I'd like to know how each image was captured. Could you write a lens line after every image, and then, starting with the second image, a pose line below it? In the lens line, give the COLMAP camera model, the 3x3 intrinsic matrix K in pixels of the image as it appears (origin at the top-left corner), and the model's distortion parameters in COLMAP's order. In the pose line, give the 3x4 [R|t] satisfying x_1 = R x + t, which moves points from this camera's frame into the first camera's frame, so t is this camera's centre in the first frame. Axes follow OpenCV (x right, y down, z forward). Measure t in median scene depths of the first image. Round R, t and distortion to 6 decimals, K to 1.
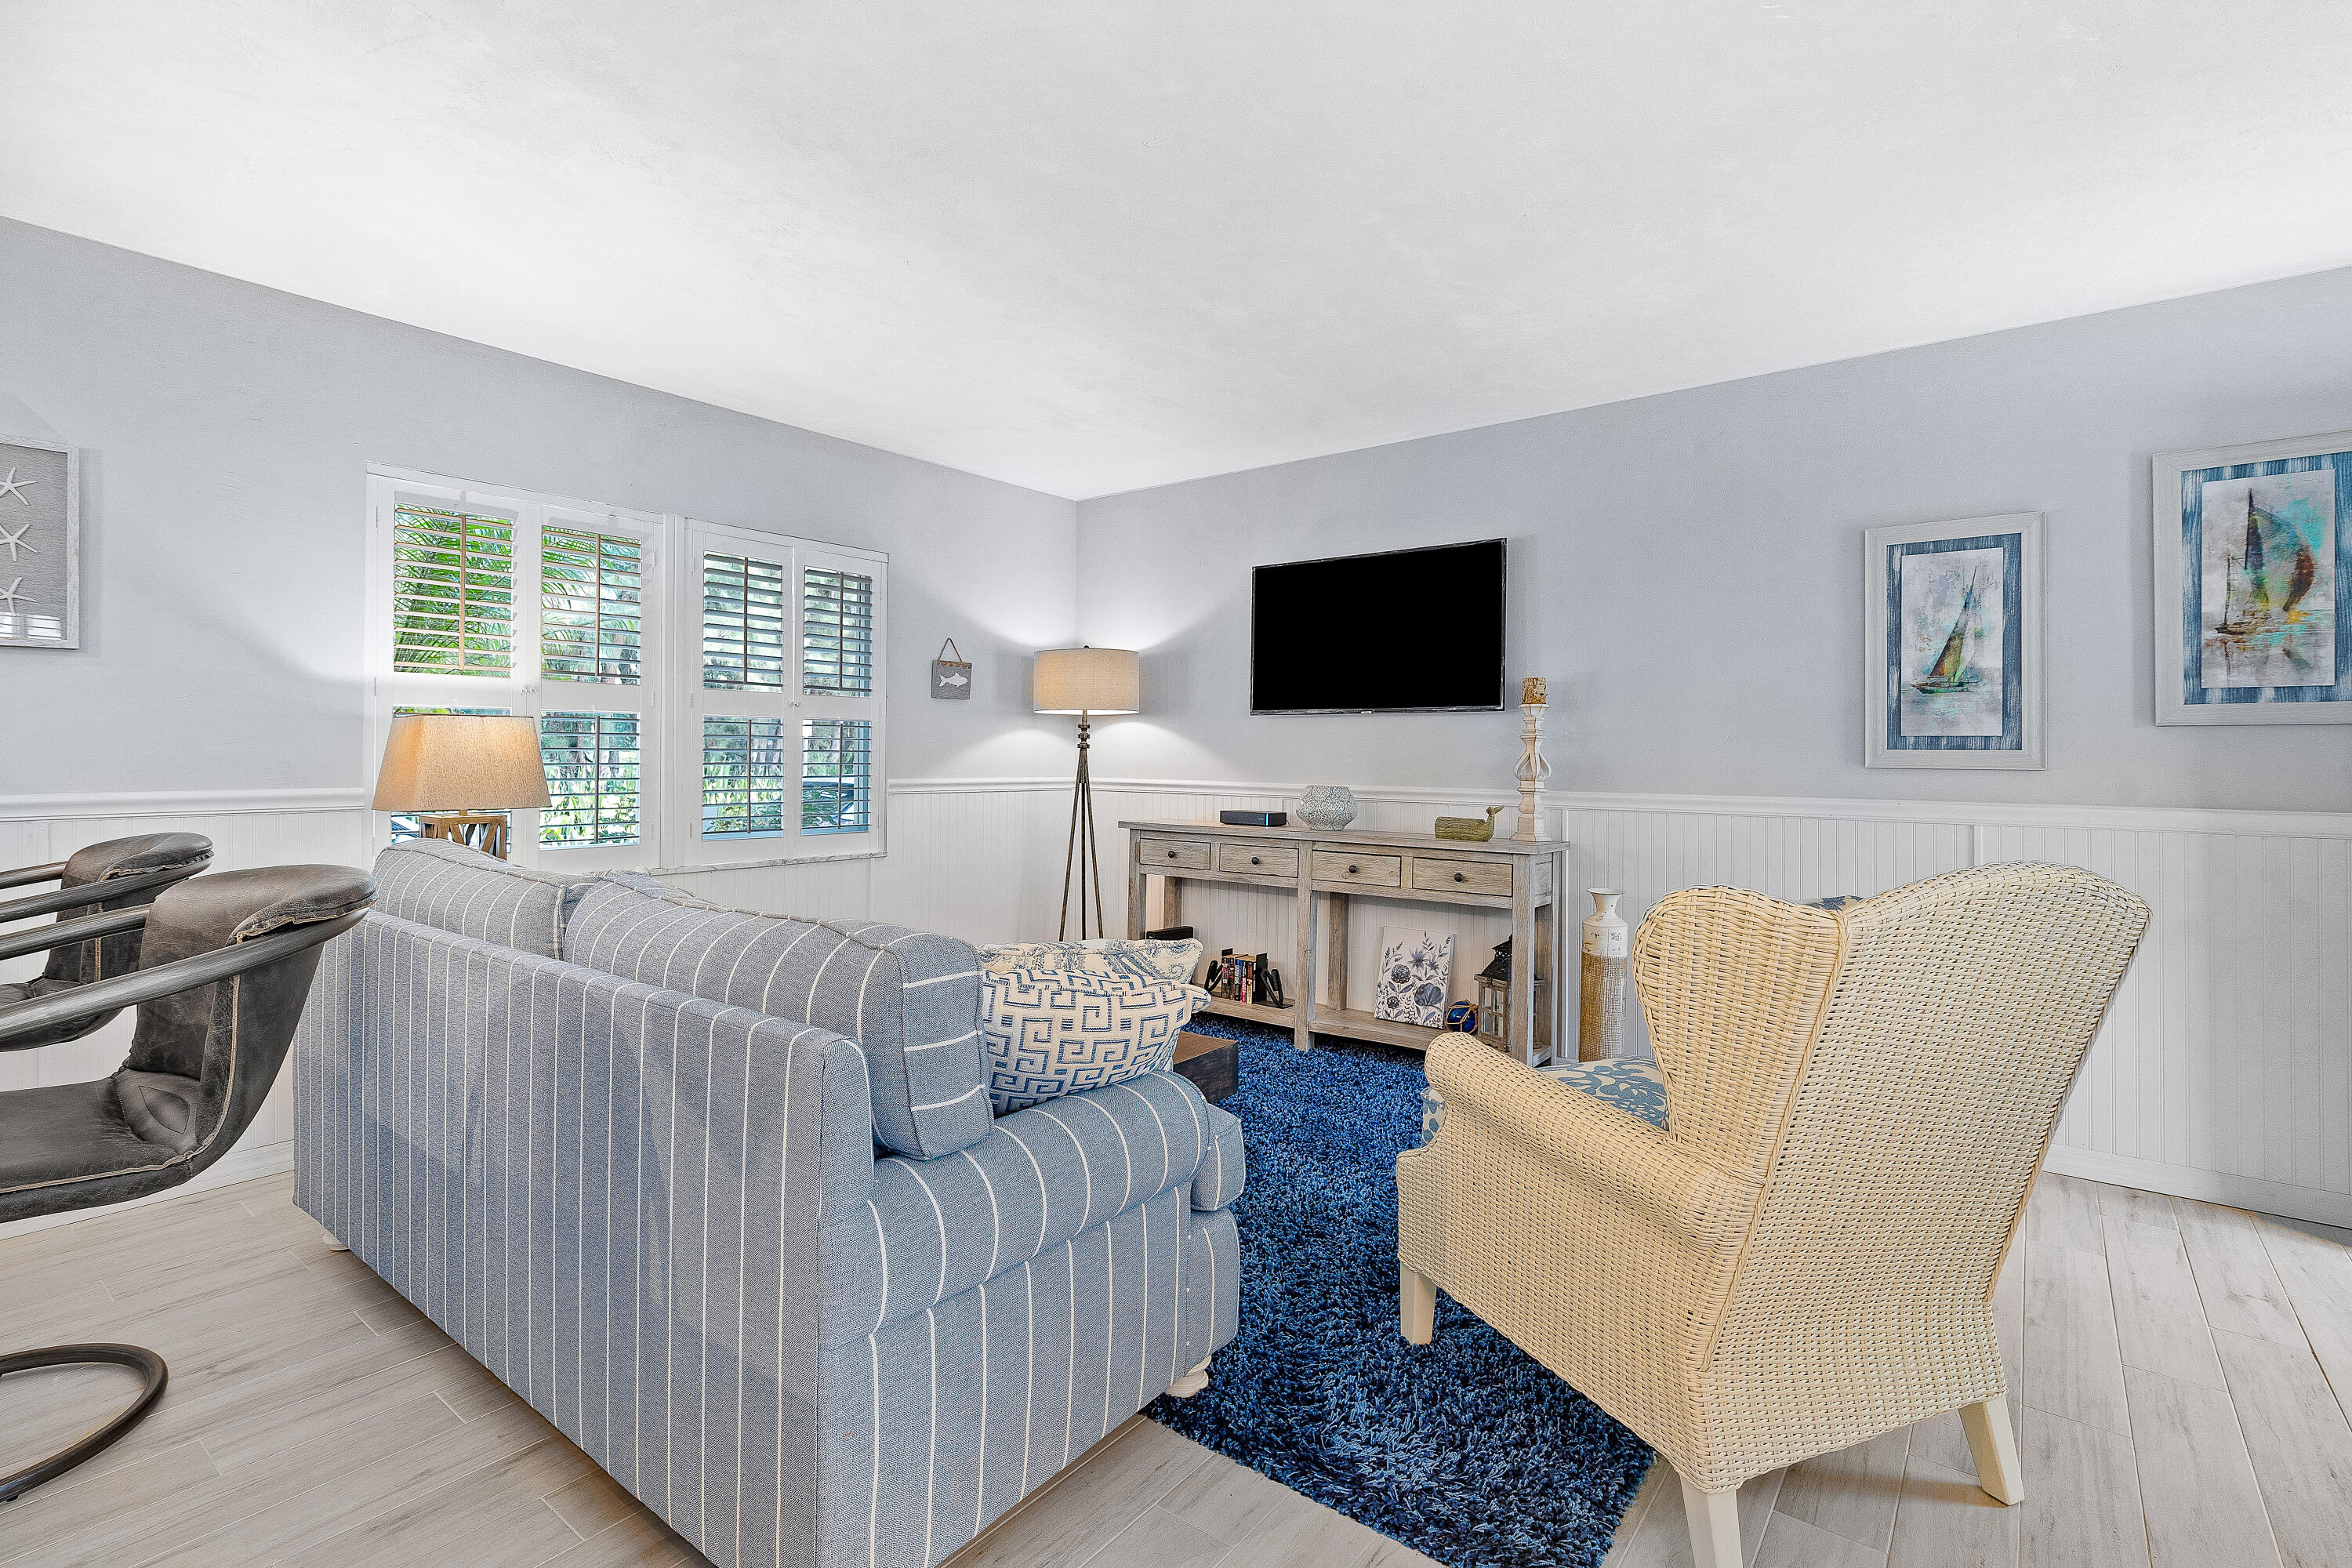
lens RADIAL K [[1104.1, 0, 1148.6], [0, 1104.1, 740.9], [0, 0, 1]] dist [-0.000865, 0.000239]
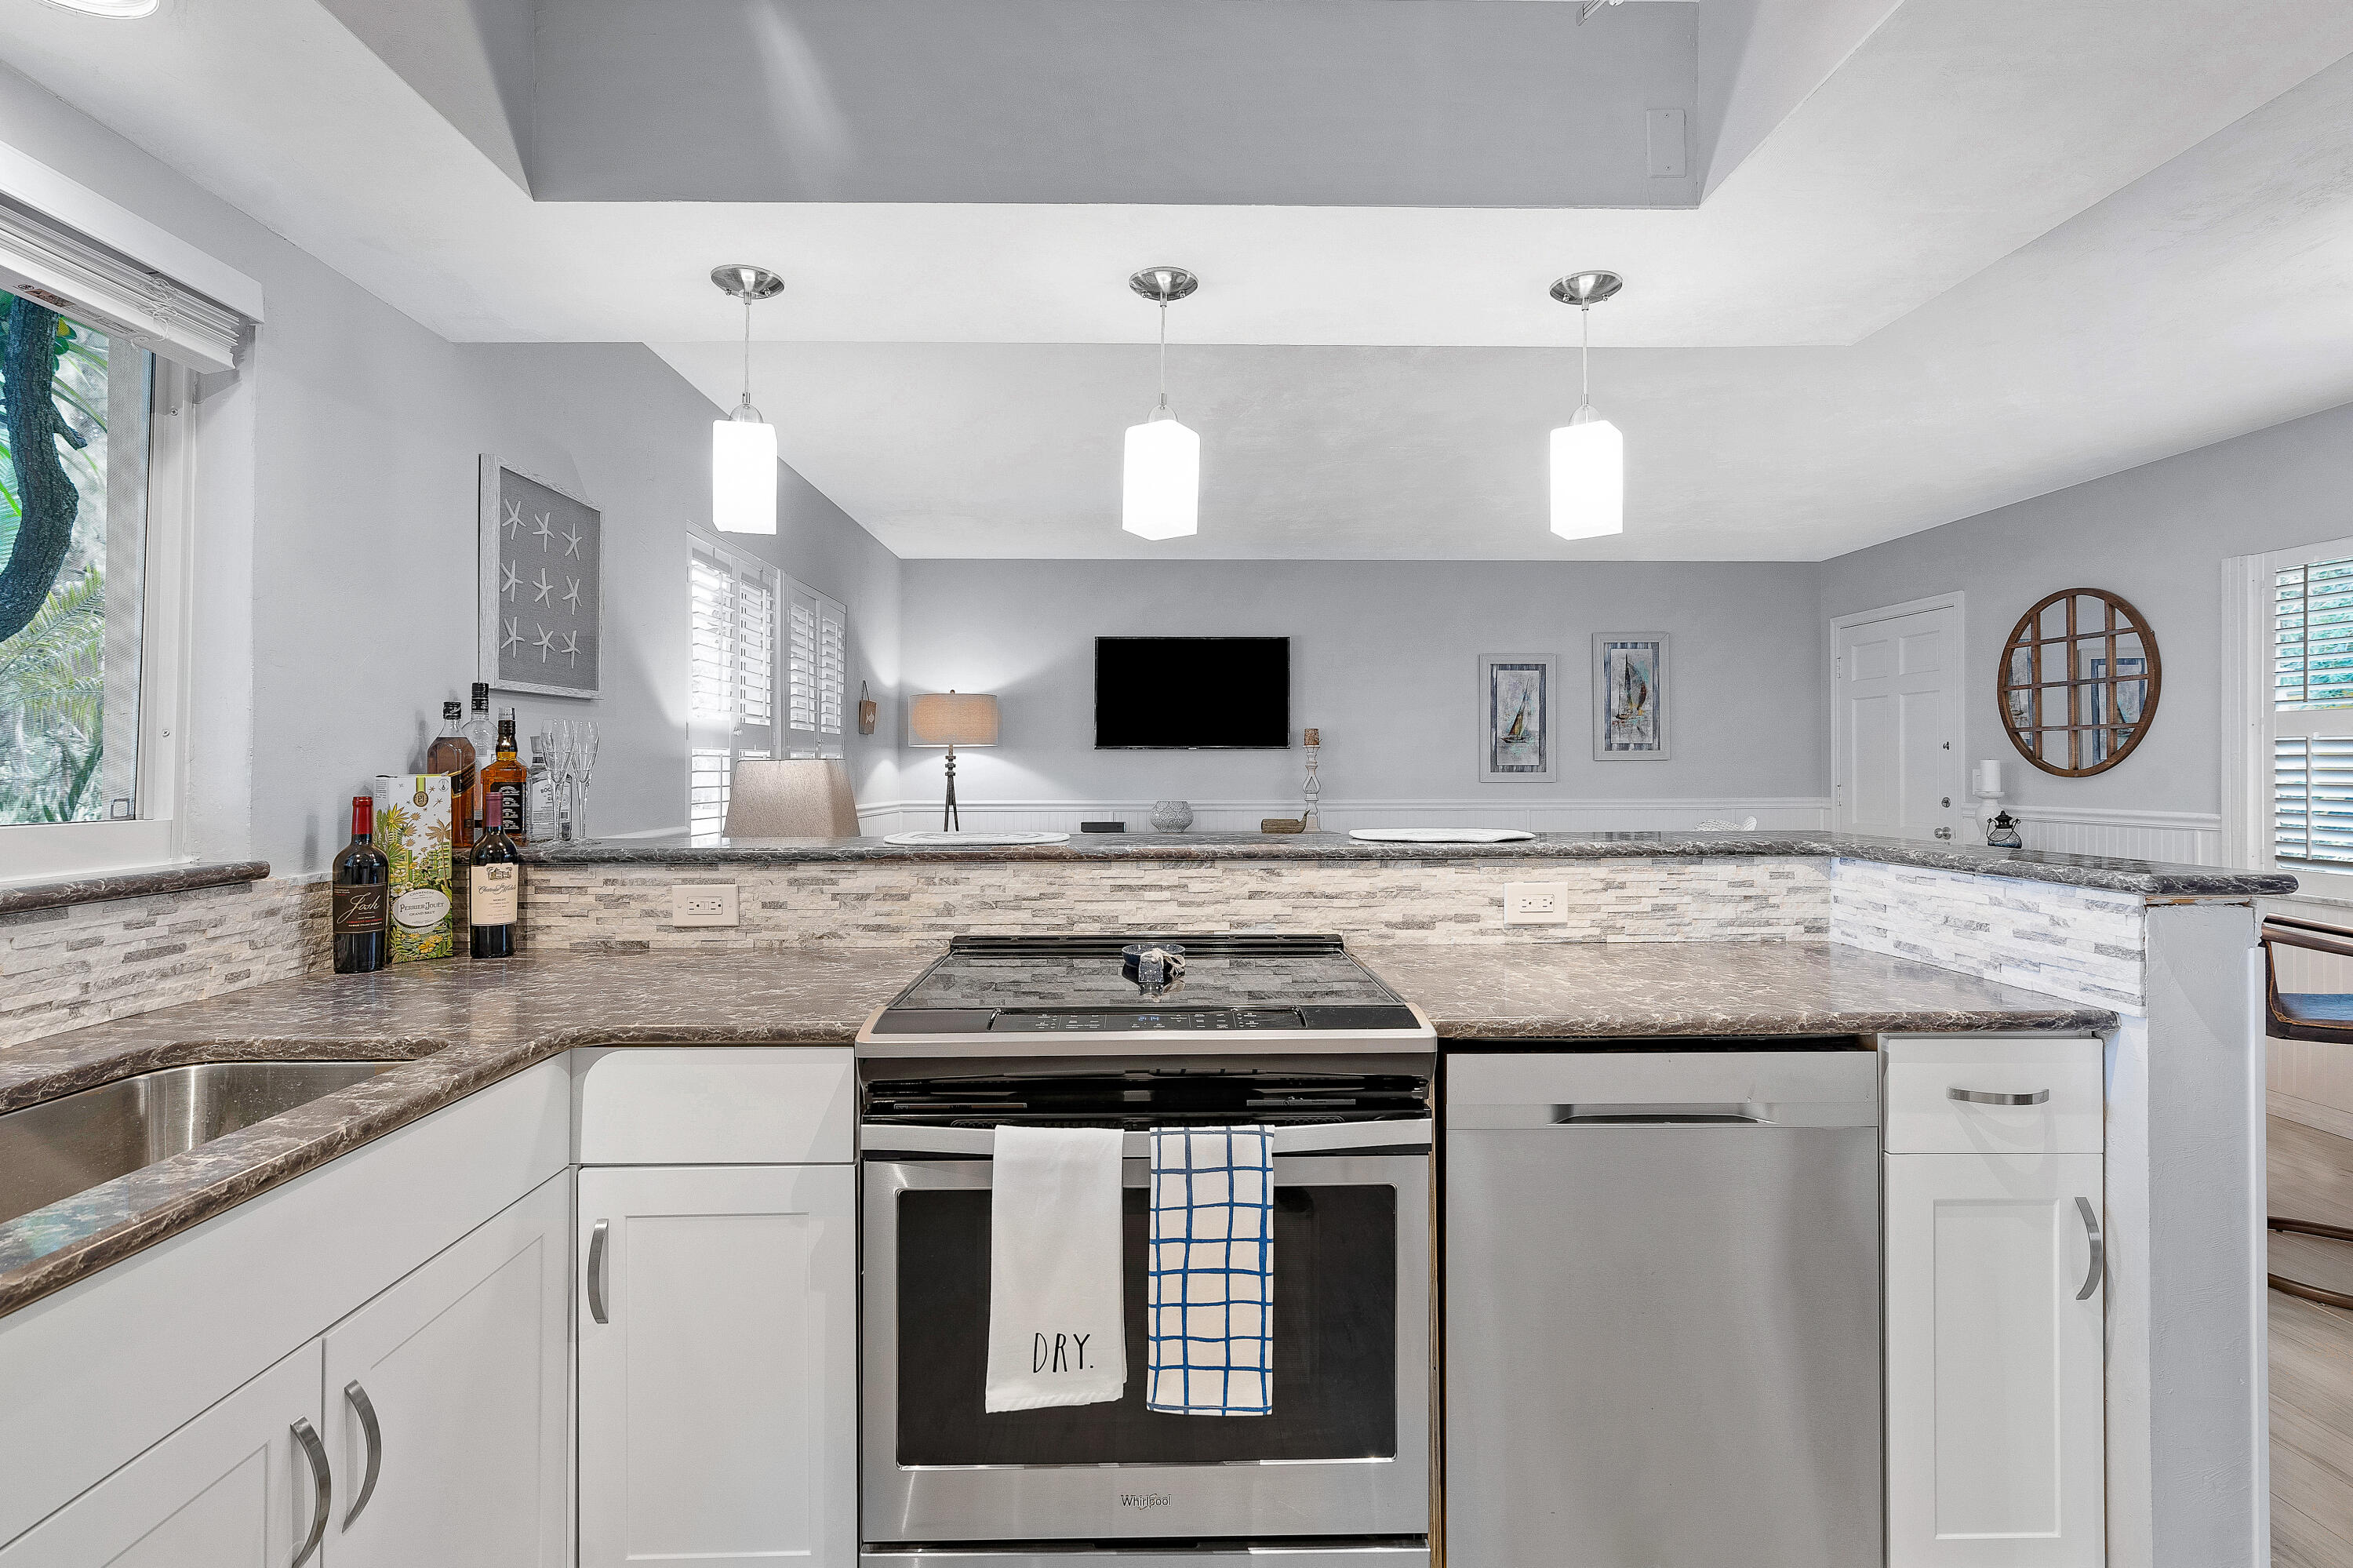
lens RADIAL K [[1136.3, 0, 1172.9], [0, 1136.3, 749.8], [0, 0, 1]] dist [-0.002595, 0.001609]
pose [[0.763140, 0.001033, 0.646232, -1.032114], [0.001674, 0.999992, -0.003576, -0.025593], [-0.646231, 0.003811, 0.763132, -0.133157]]
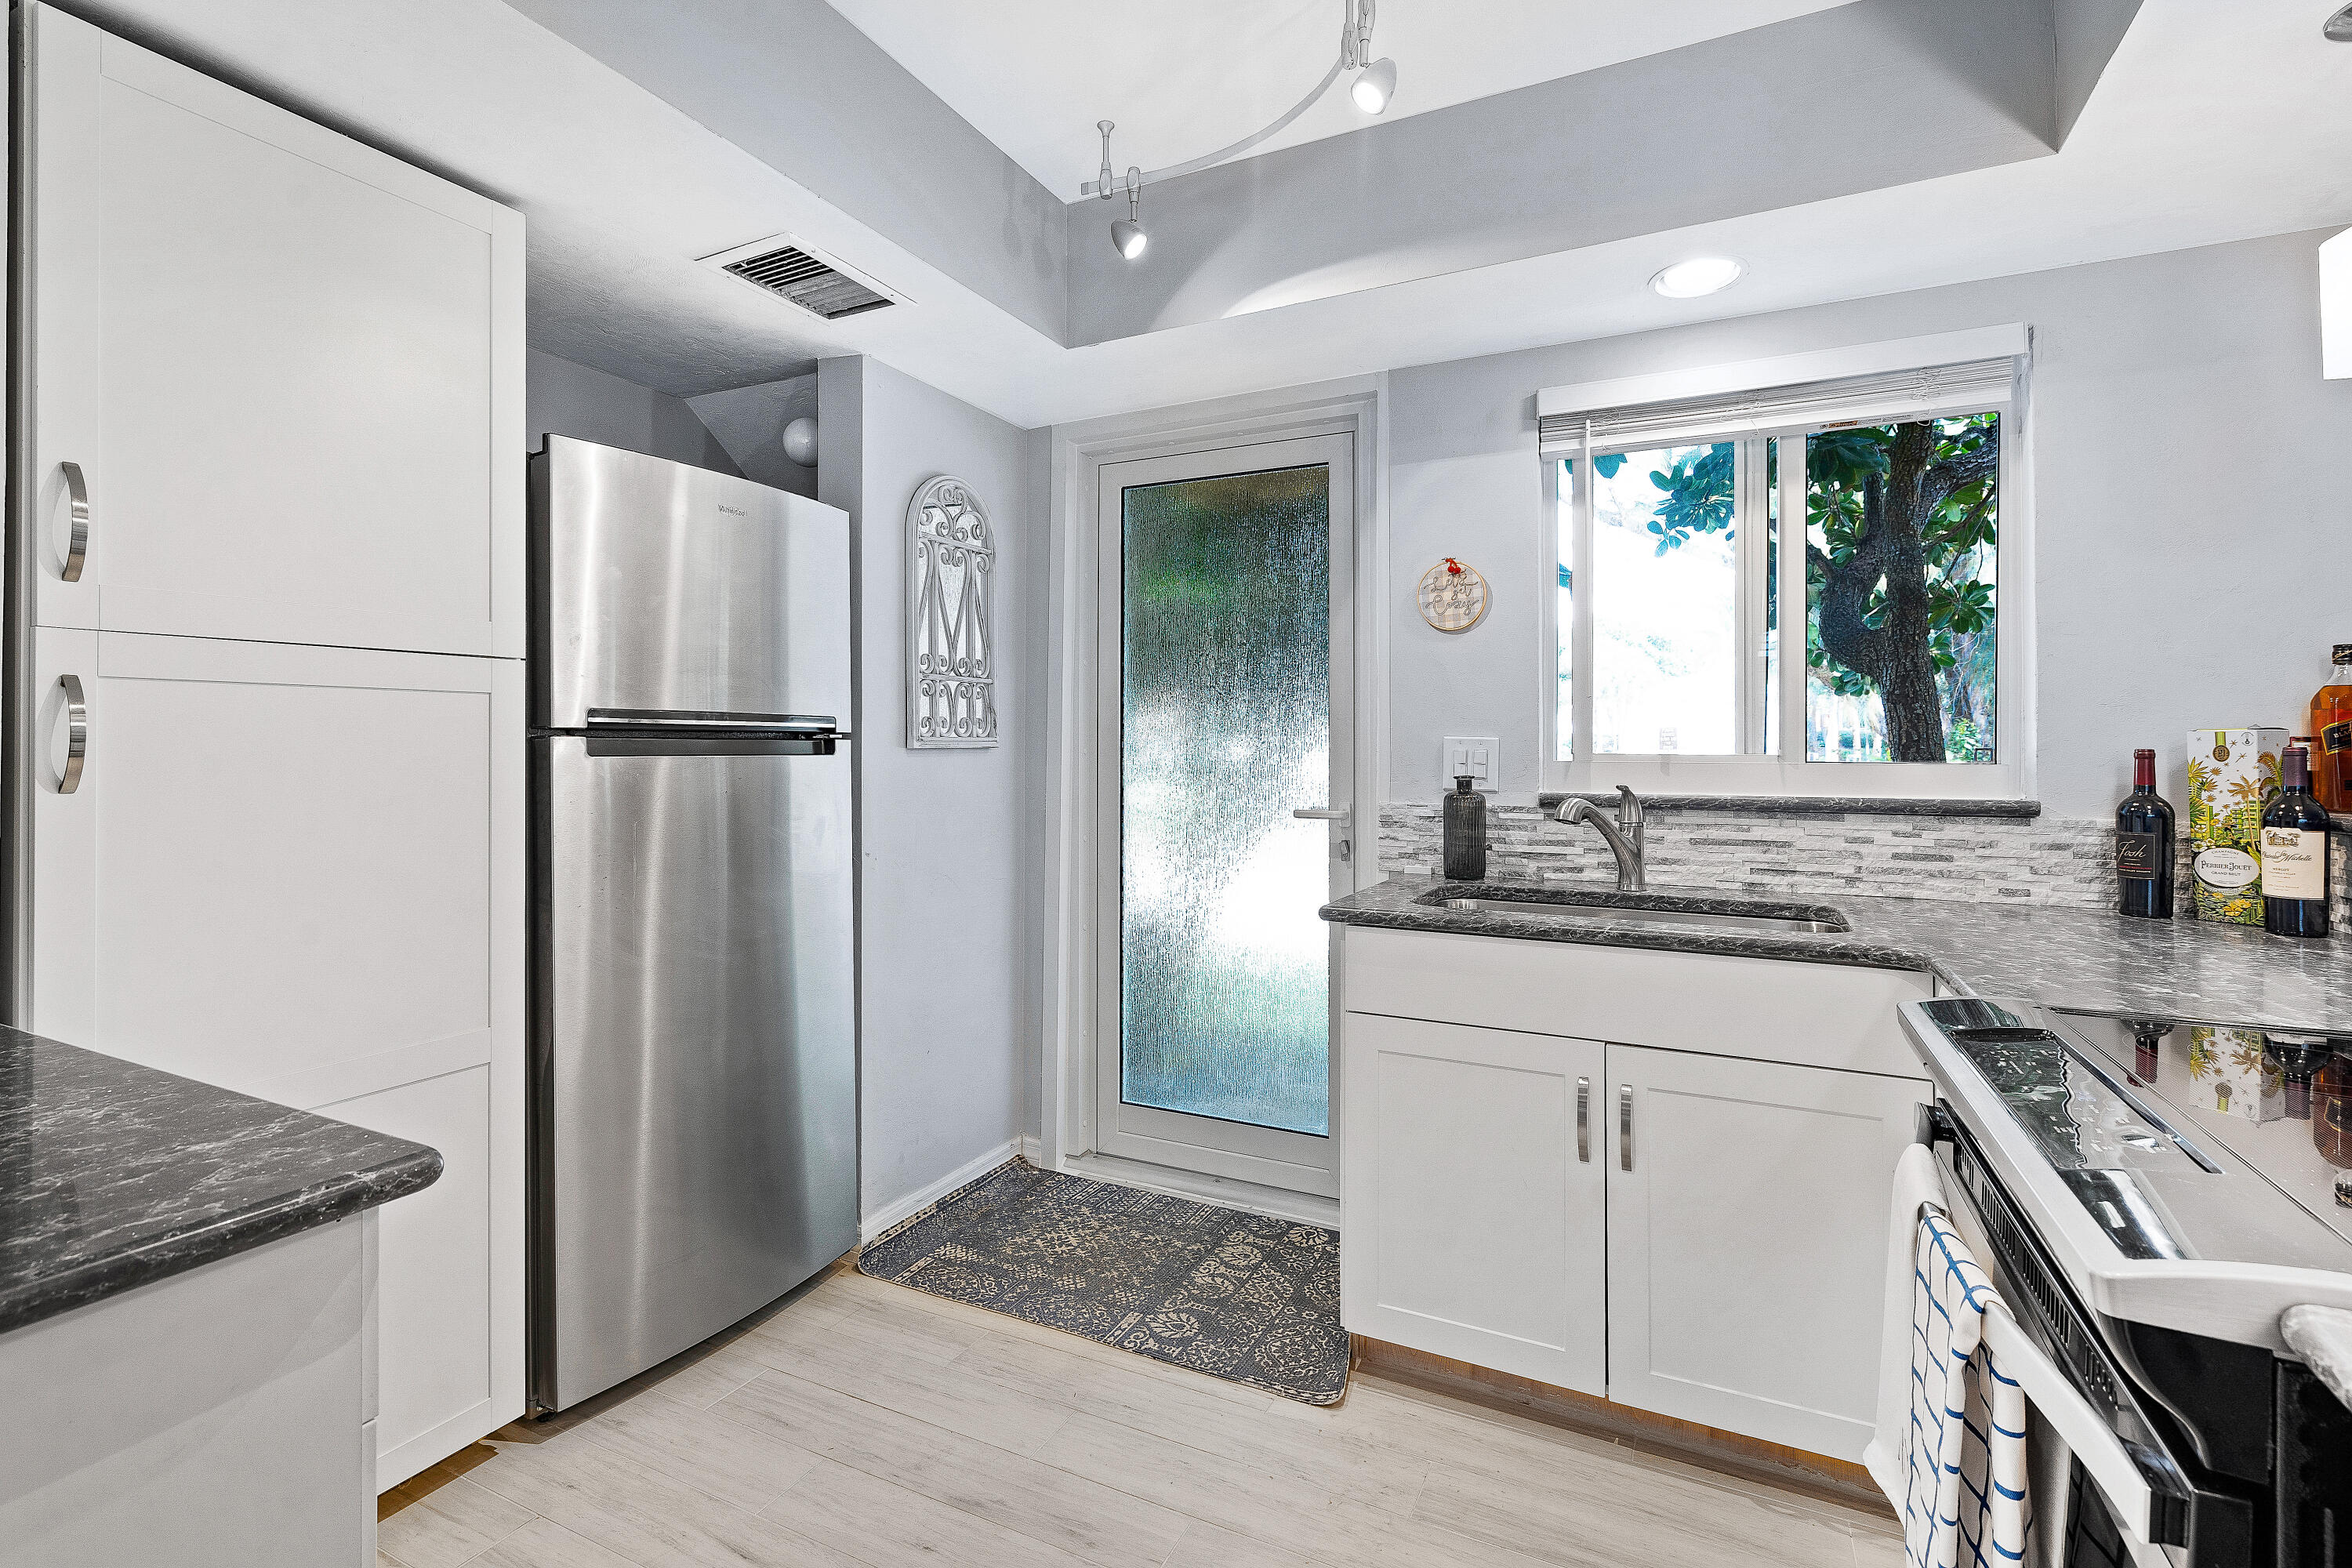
lens RADIAL K [[1079.4, 0, 1171.9], [0, 1079.4, 752.6], [0, 0, 1]] dist [-0.001550, 0.000849]
pose [[0.211444, -0.004906, -0.977378, -0.512540], [0.006570, 0.999972, -0.003598, -0.003595], [0.977368, -0.005660, 0.211471, -0.048543]]
